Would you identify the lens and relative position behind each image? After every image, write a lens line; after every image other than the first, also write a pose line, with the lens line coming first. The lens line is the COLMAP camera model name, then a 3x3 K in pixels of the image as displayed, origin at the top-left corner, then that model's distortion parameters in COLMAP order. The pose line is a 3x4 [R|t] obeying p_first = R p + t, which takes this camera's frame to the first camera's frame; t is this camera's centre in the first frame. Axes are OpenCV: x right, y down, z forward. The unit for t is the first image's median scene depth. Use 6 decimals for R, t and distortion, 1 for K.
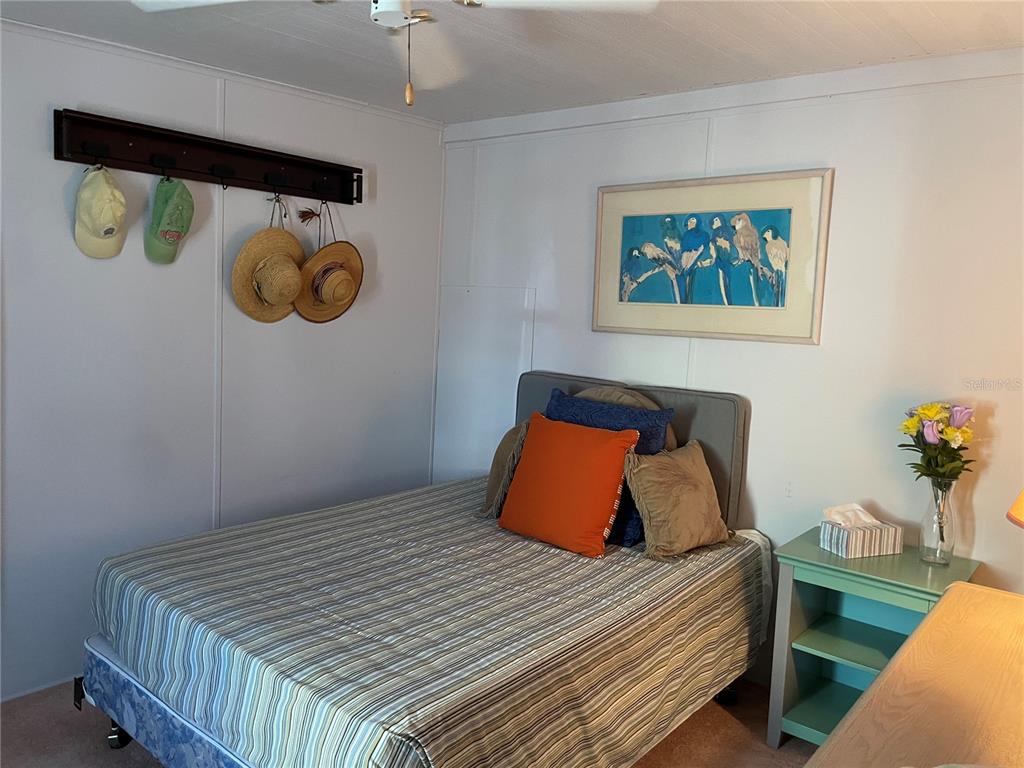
lens RADIAL K [[794.6, 0, 512.0], [0, 794.6, 384.0], [0, 0, 1]] dist [0.060738, -0.120705]
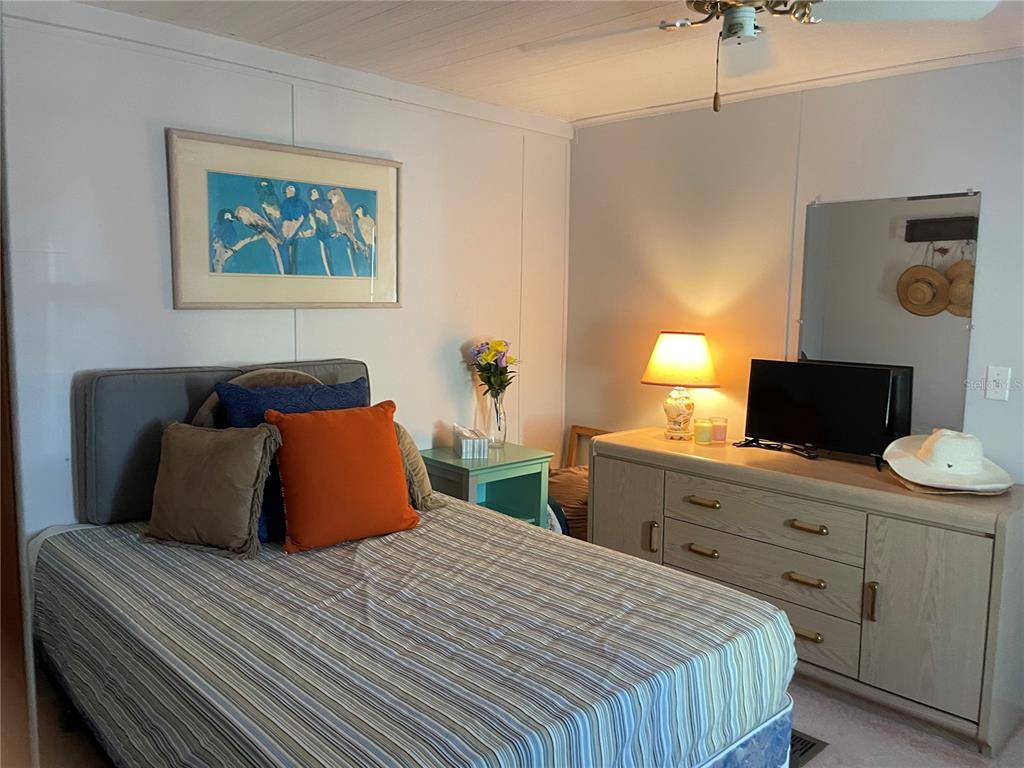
lens RADIAL K [[774.7, 0, 512.0], [0, 774.7, 384.0], [0, 0, 1]] dist [0.088557, -0.133200]
pose [[0.113255, -0.157872, 0.980943, -0.729869], [0.094229, 0.984552, 0.147573, -0.086849], [-0.989087, 0.075720, 0.126382, 0.641091]]
